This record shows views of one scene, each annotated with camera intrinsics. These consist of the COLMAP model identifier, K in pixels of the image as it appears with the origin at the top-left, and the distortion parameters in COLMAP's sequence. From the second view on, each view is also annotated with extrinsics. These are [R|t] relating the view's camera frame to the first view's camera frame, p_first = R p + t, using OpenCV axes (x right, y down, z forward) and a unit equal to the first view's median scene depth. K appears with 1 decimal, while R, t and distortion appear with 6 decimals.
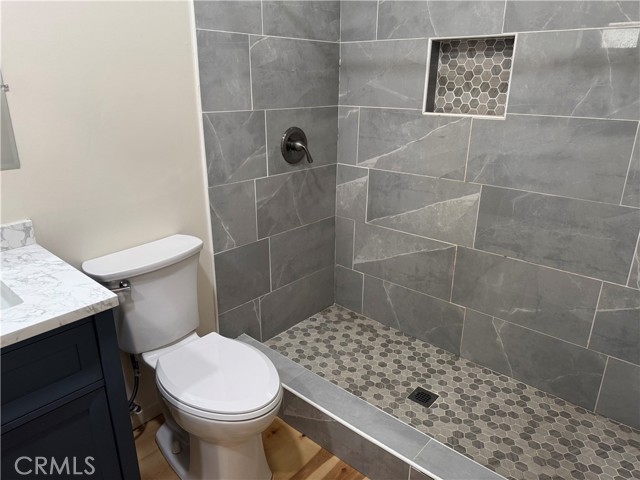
lens RADIAL K [[452.3, 0, 319.3], [0, 452.3, 241.6], [0, 0, 1]] dist [0.051646, -0.062583]
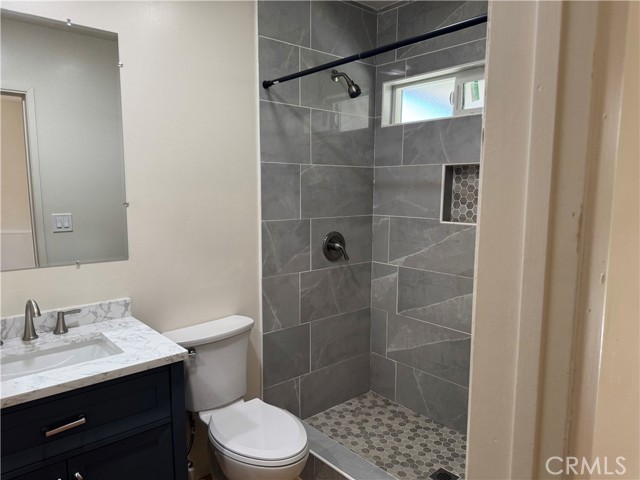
lens RADIAL K [[452.3, 0, 321.1], [0, 452.3, 238.8], [0, 0, 1]] dist [0.051646, -0.062583]
pose [[0.992054, 0.010708, -0.125354, 0.065291], [-0.039069, 0.973333, -0.226044, 0.046104], [0.119591, 0.229145, 0.966018, -0.190817]]
